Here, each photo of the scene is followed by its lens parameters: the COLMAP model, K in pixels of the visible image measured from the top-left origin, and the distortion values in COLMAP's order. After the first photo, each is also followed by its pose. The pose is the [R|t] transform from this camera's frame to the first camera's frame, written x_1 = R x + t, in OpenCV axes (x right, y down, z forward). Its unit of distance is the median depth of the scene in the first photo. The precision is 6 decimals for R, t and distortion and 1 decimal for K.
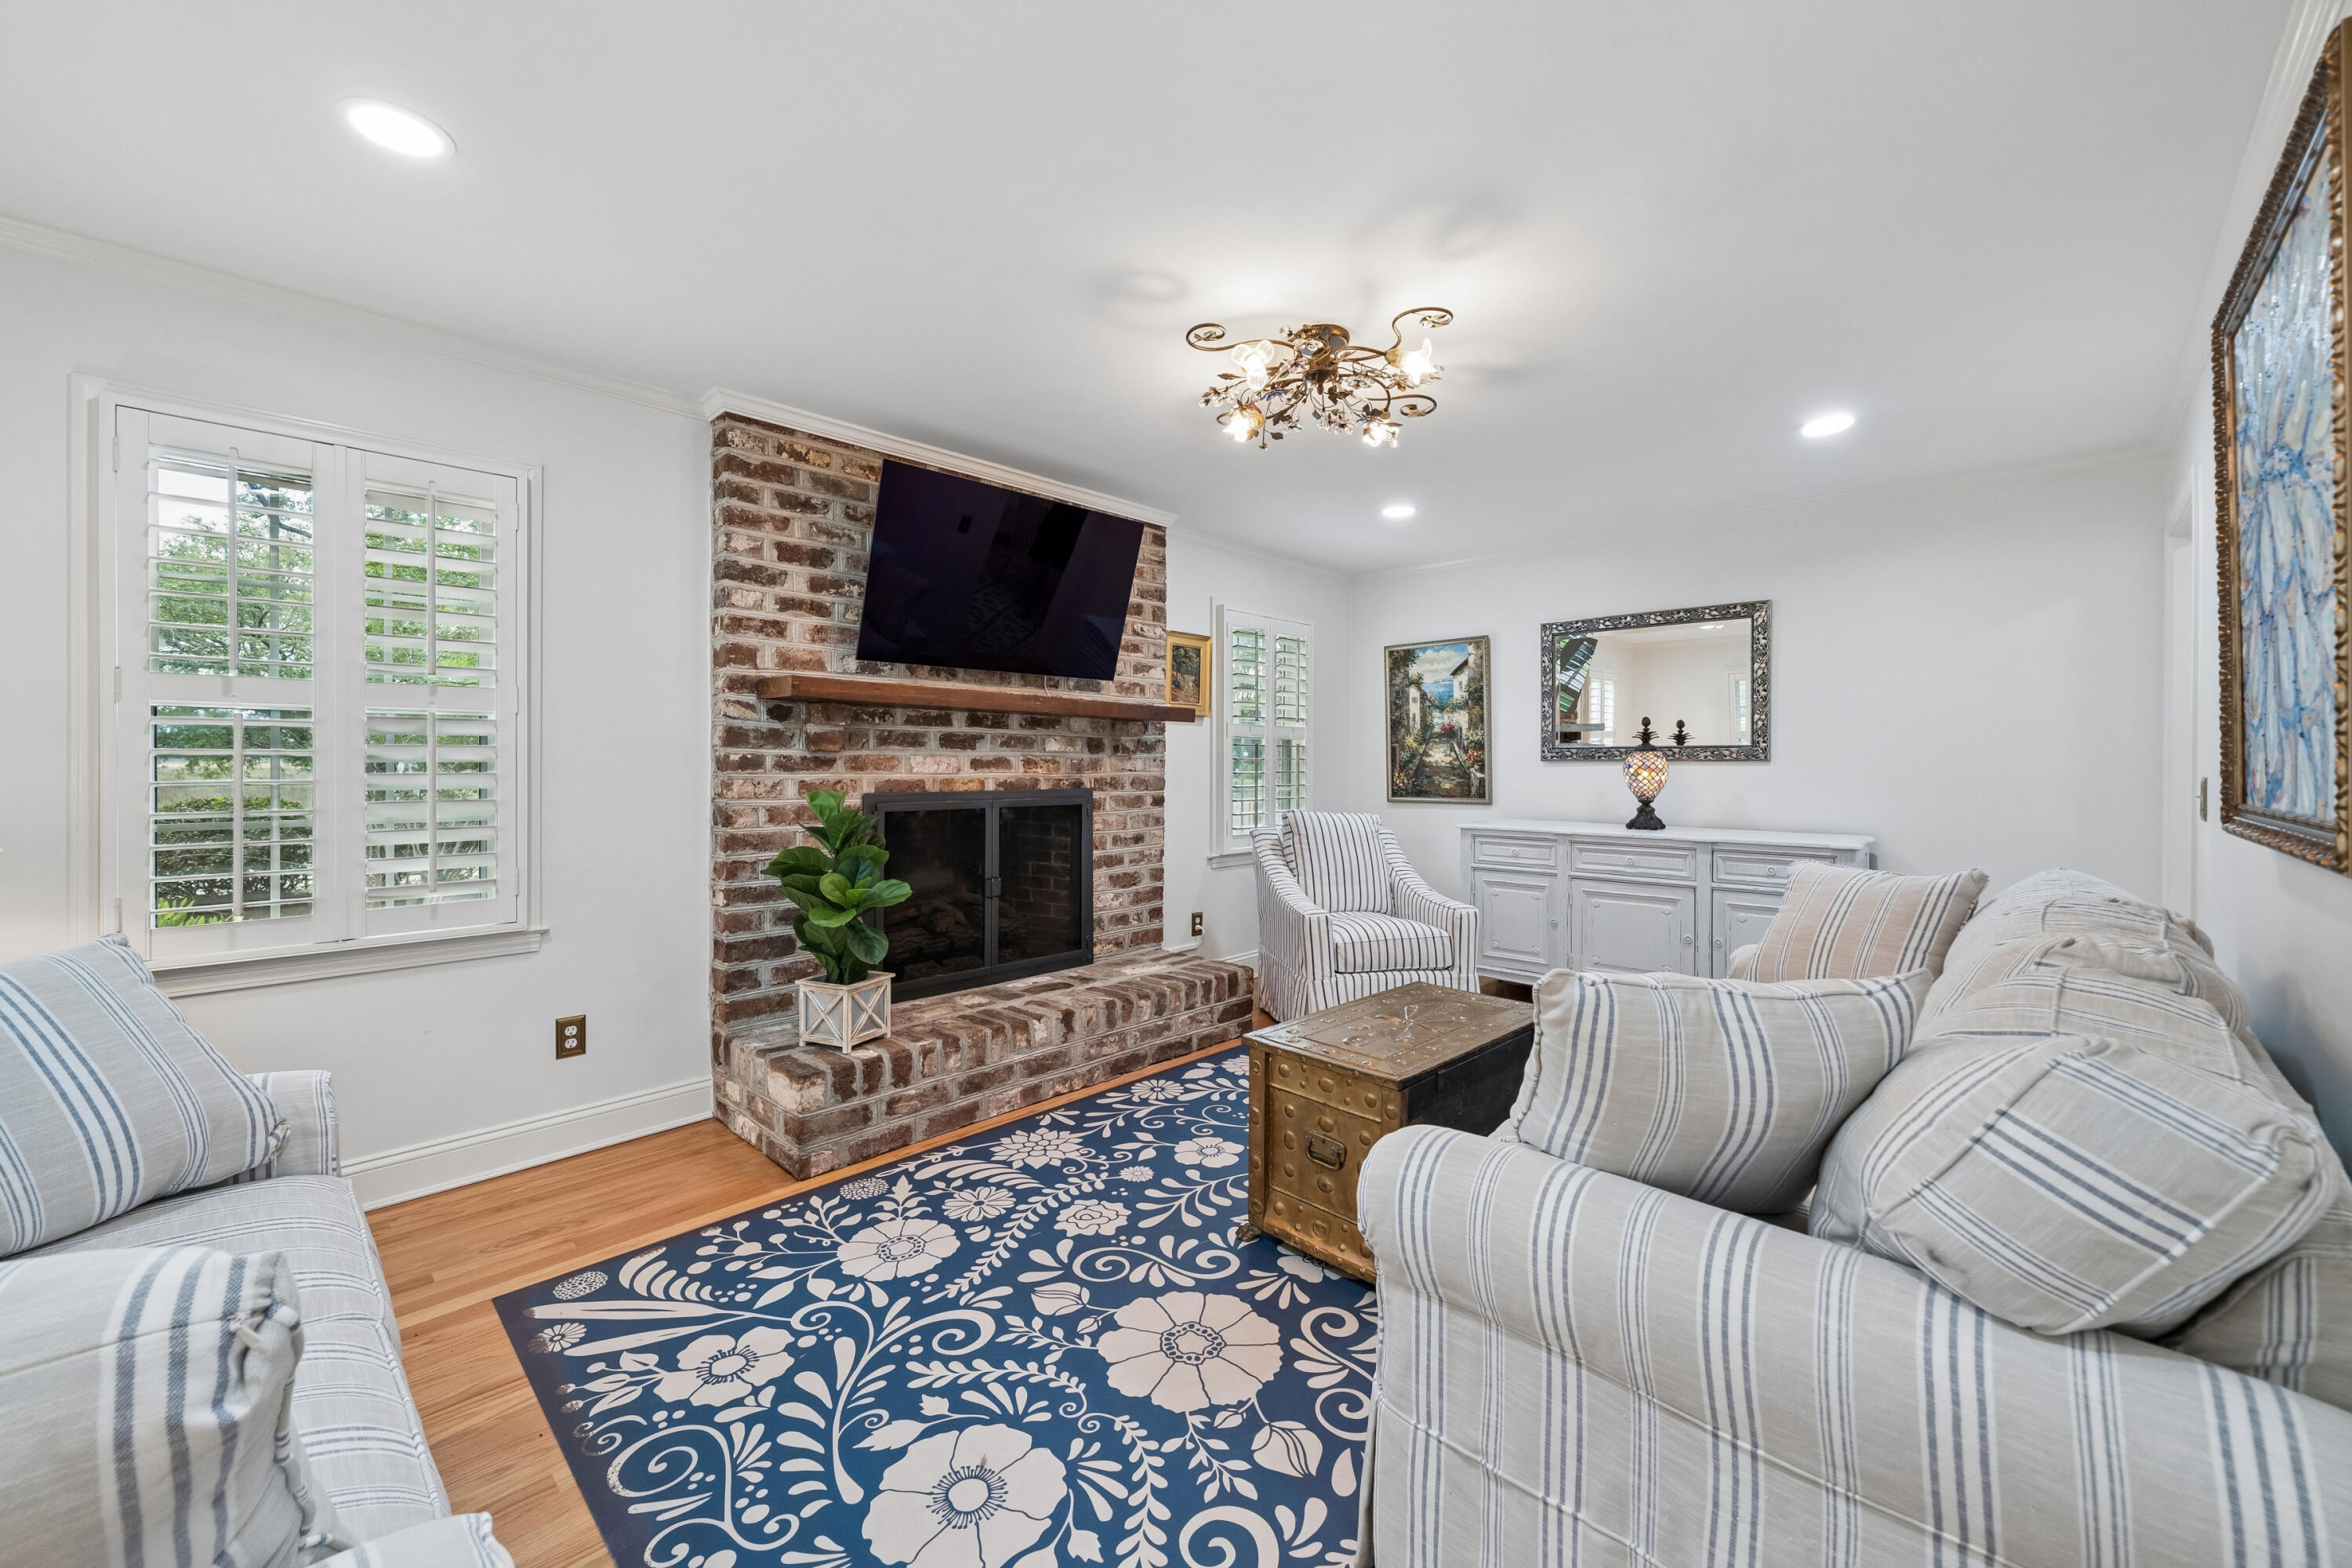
lens RADIAL K [[880.6, 0, 1216.3], [0, 880.6, 769.7], [0, 0, 1]] dist [0.002318, 0.000264]
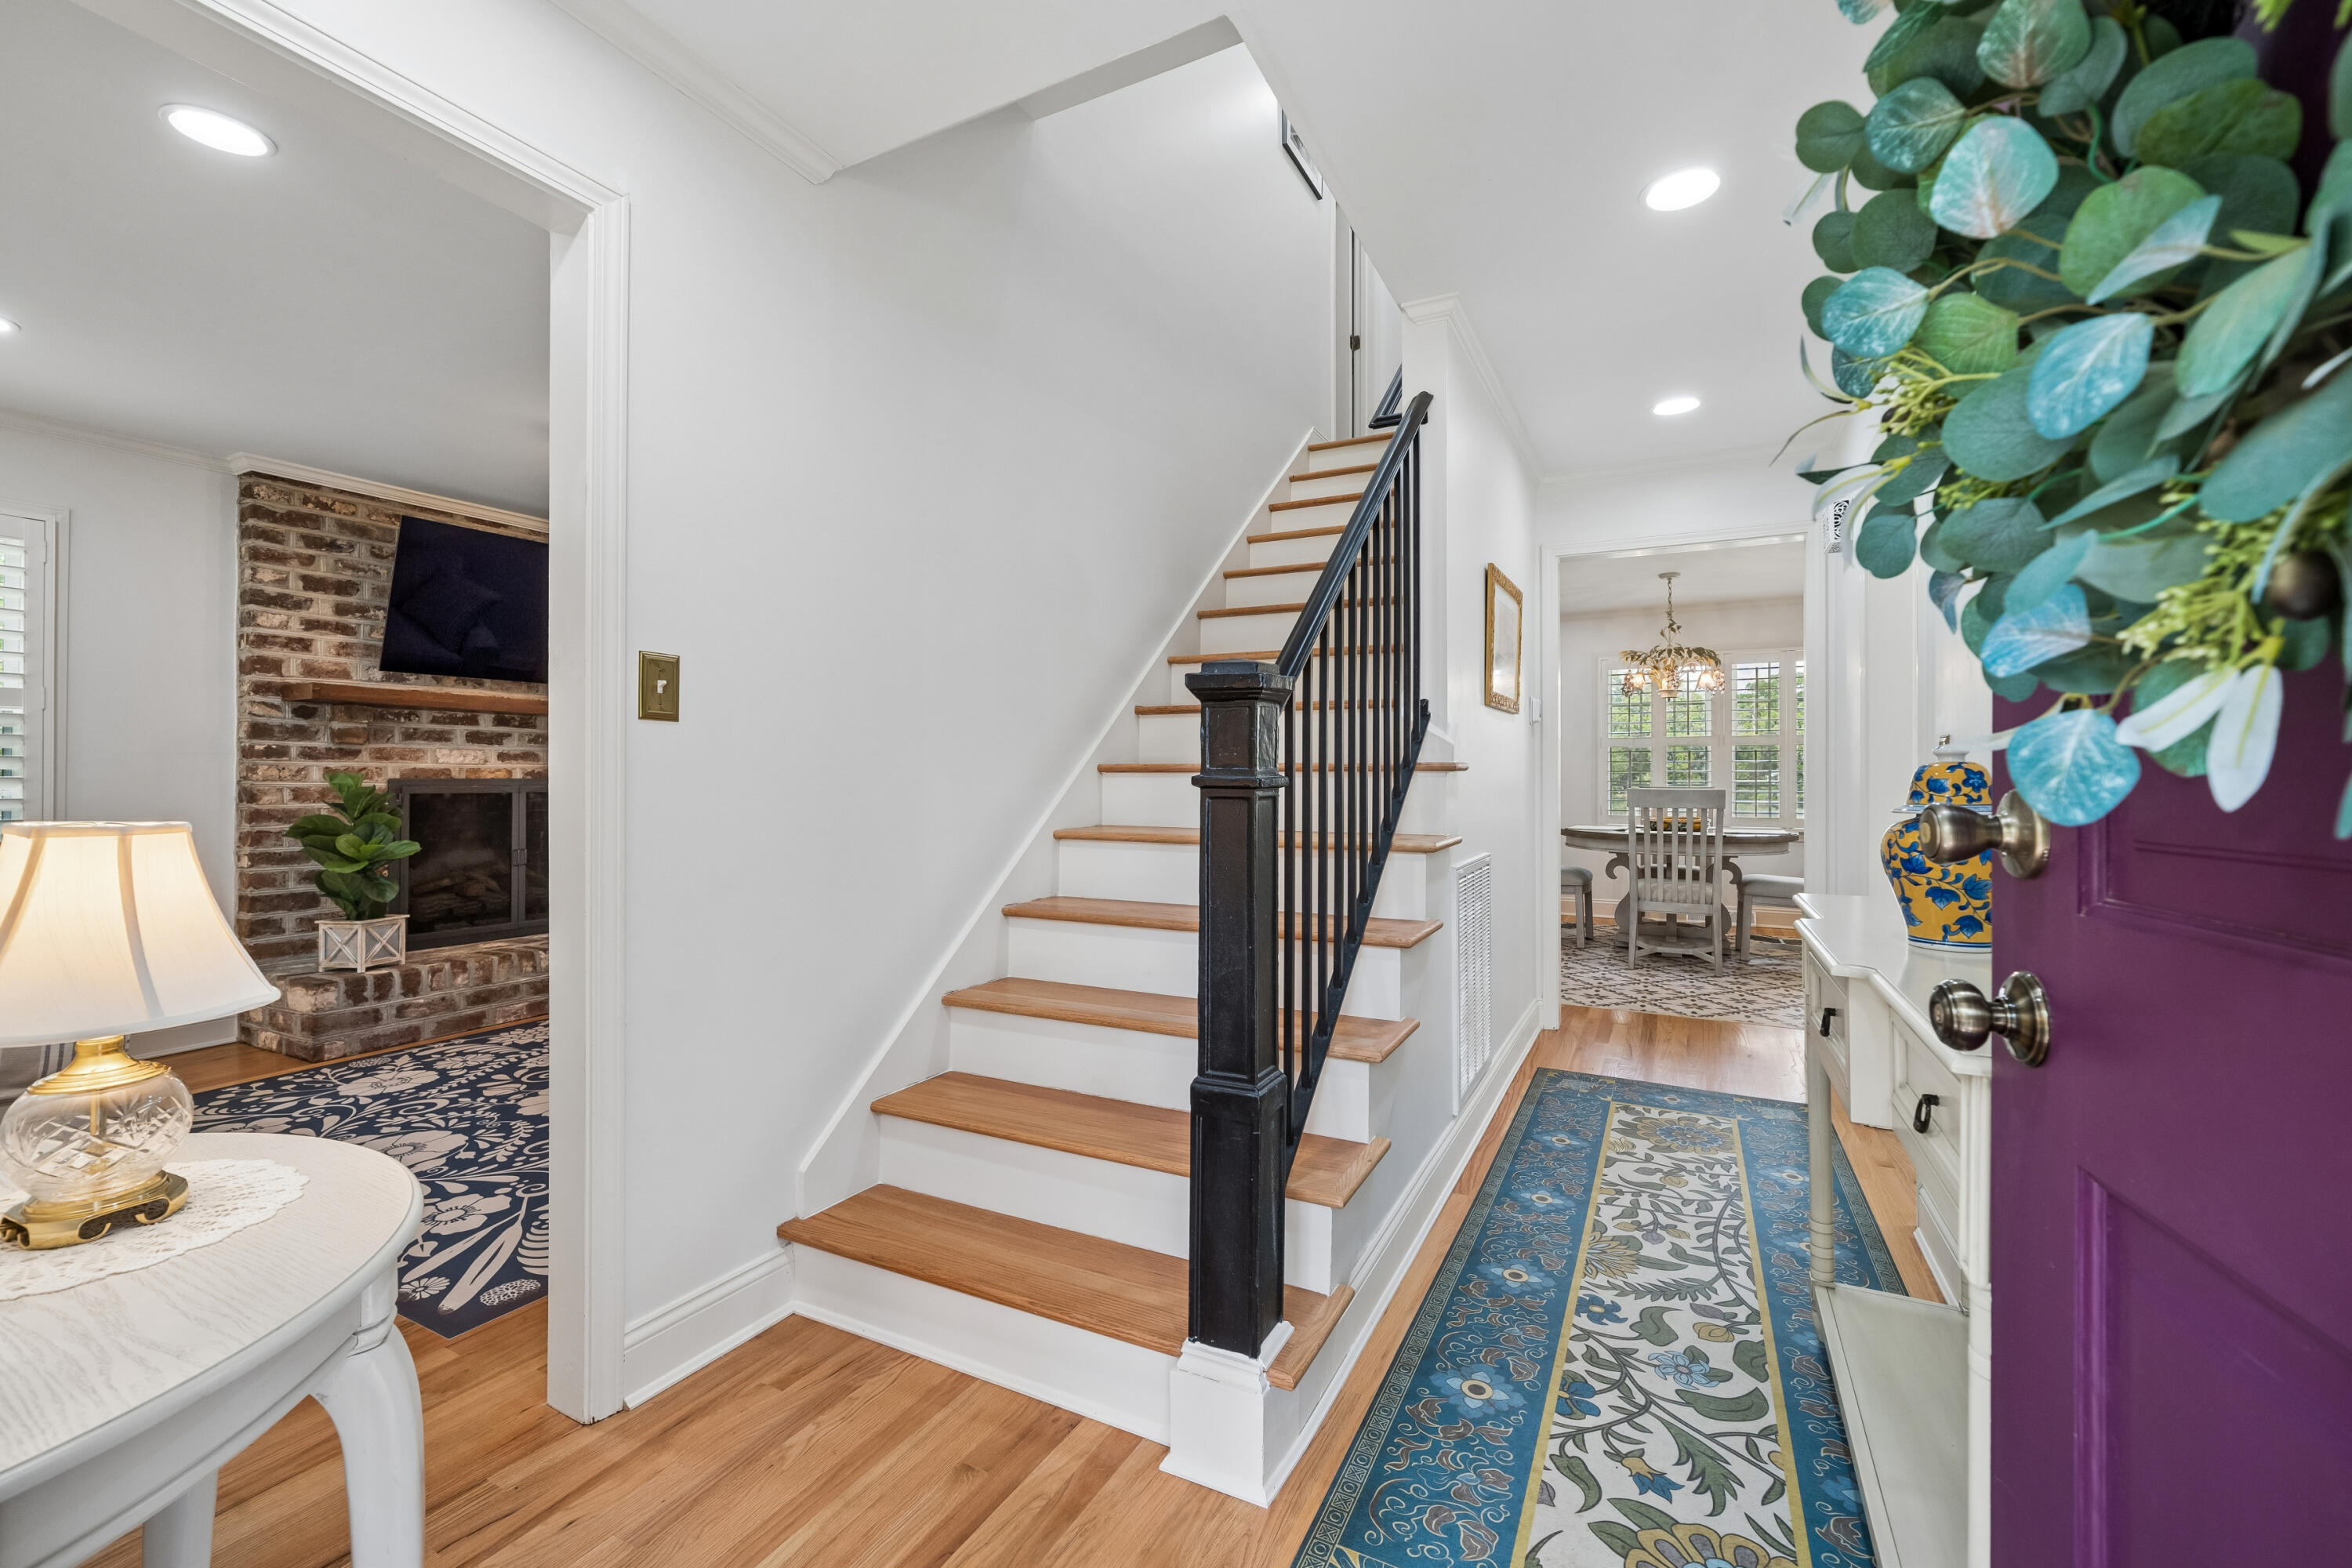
lens RADIAL K [[921.8, 0, 1163.6], [0, 921.8, 774.9], [0, 0, 1]] dist [0.001557, -0.000079]
pose [[0.968554, -0.005465, 0.248743, 0.354808], [0.009100, 0.999868, -0.013463, 0.052591], [-0.248637, 0.015303, 0.968476, -0.562266]]
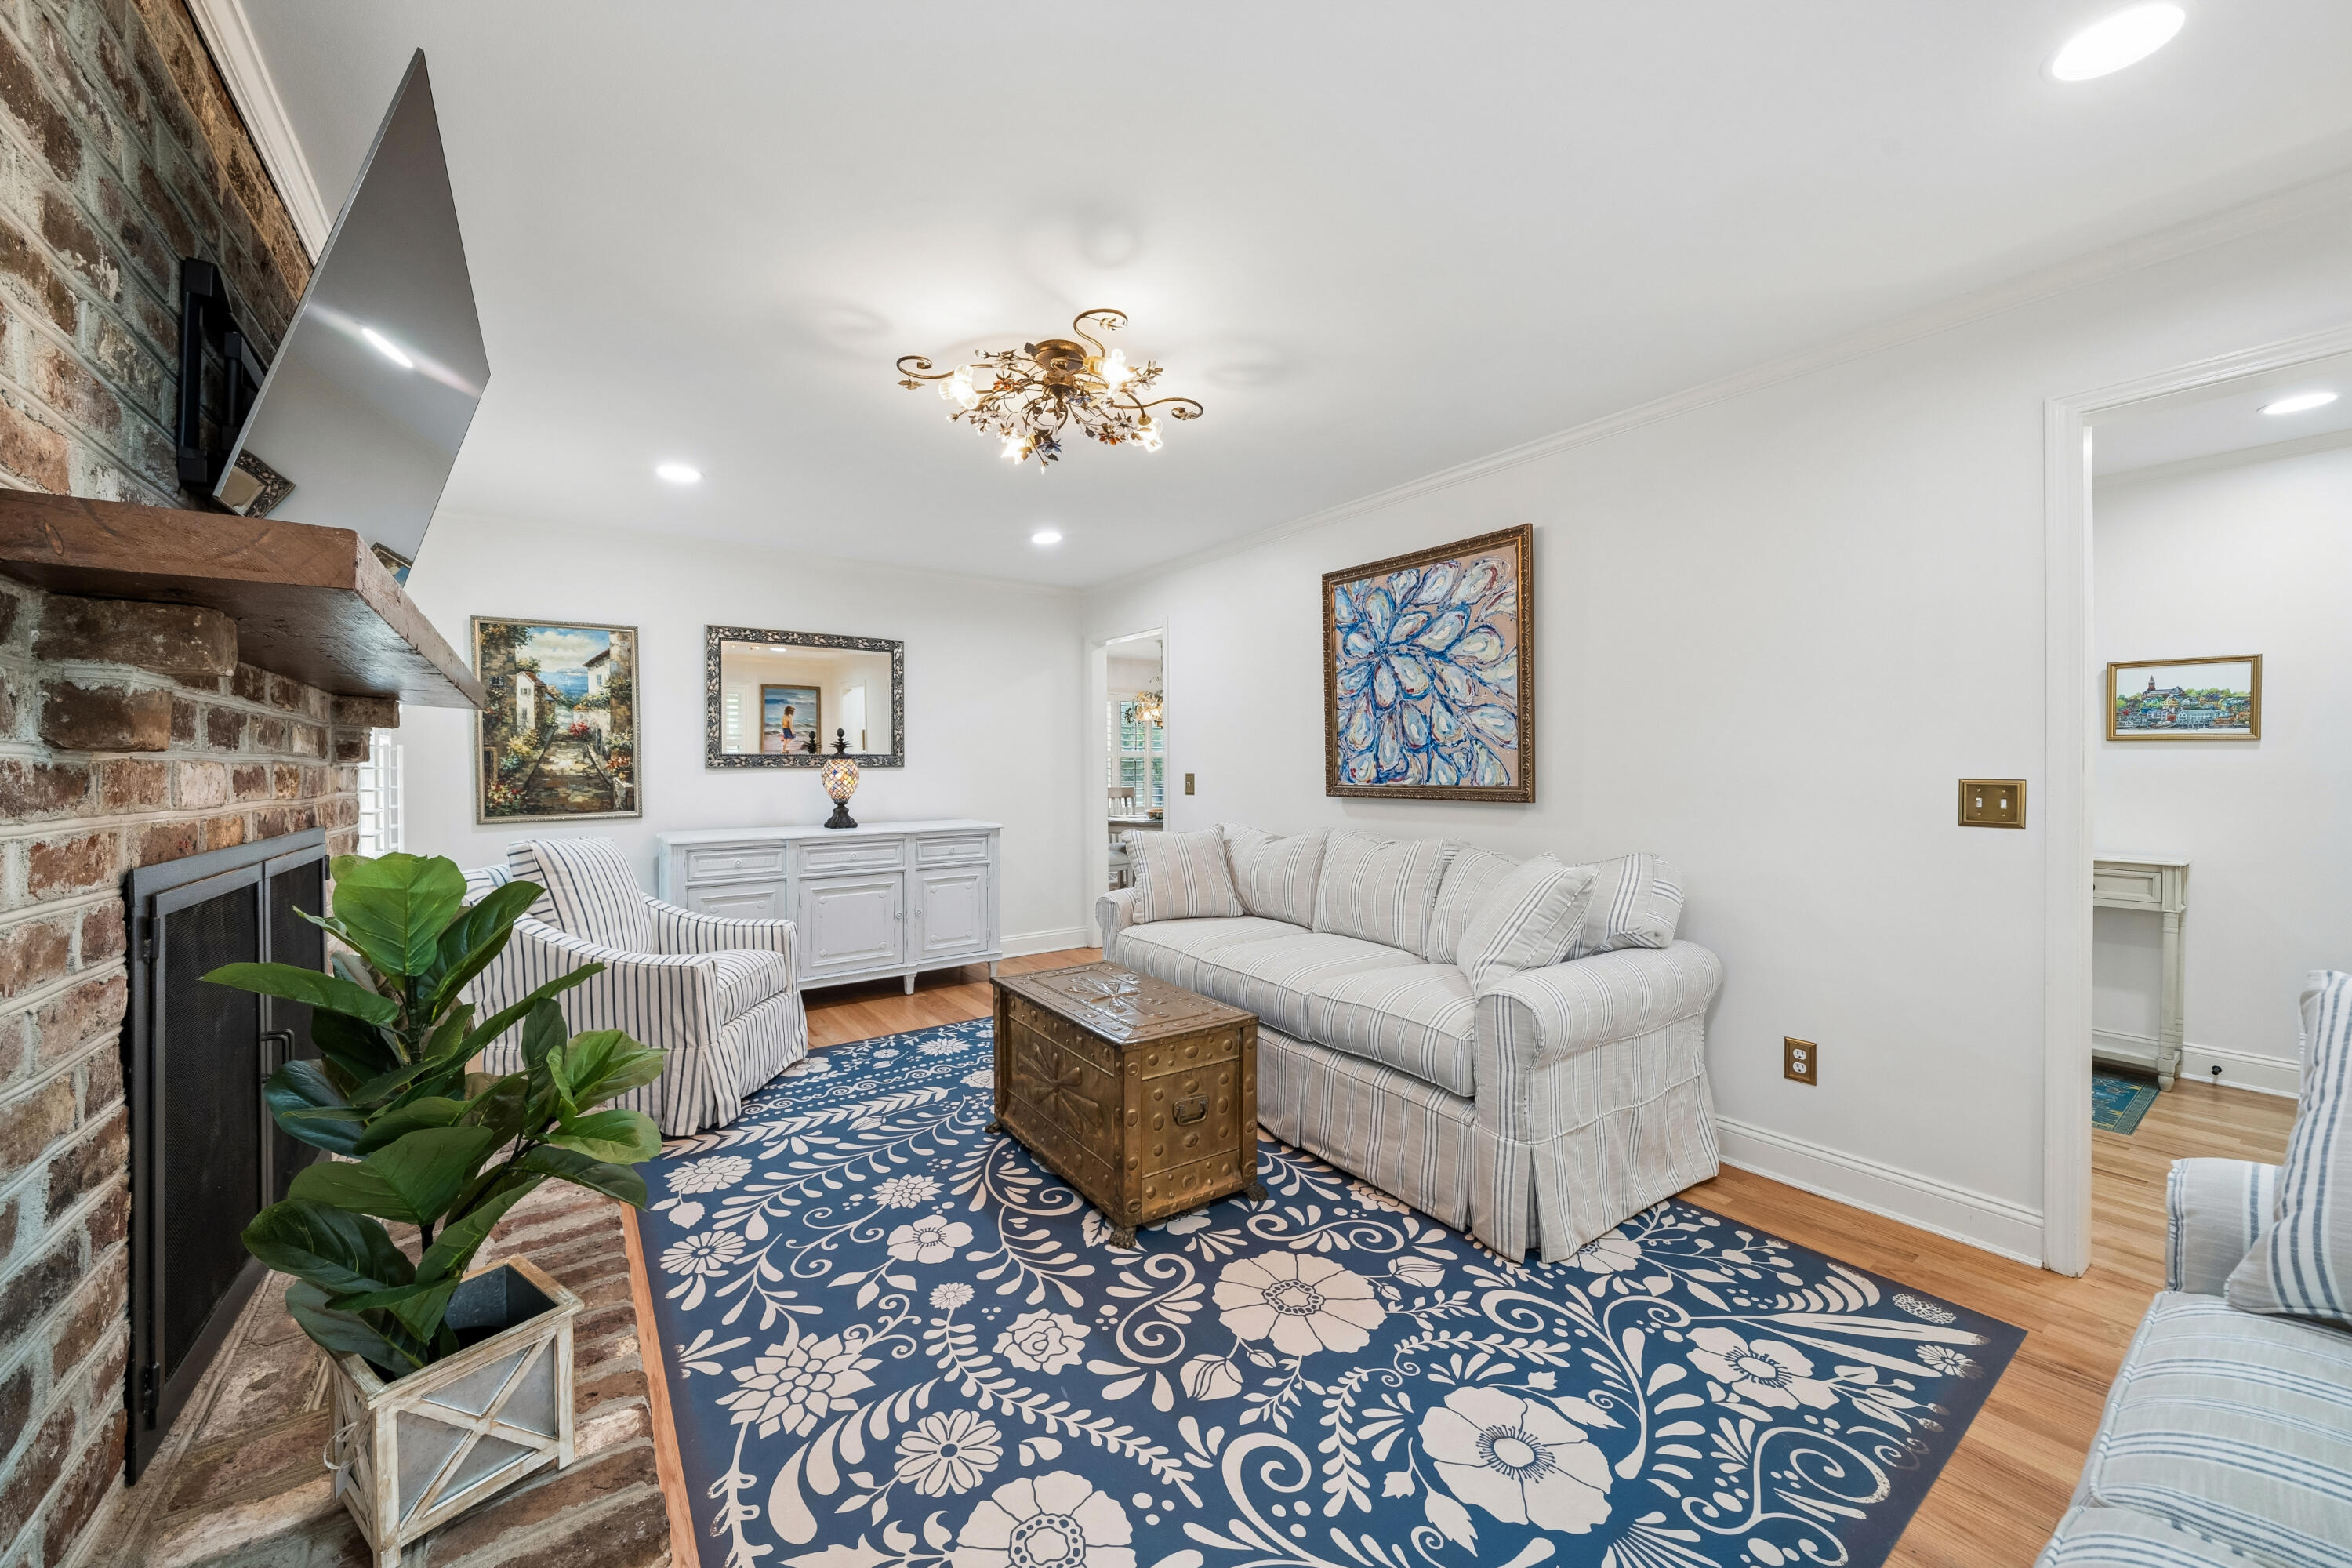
lens RADIAL K [[854.0, 0, 1071.8], [0, 854.0, 771.9], [0, 0, 1]] dist [-0.002070, -0.000253]
pose [[0.264436, -0.010230, 0.964349, -0.674880], [0.014663, 0.999871, 0.006586, -0.009771], [-0.964292, 0.012399, 0.264552, 0.588796]]
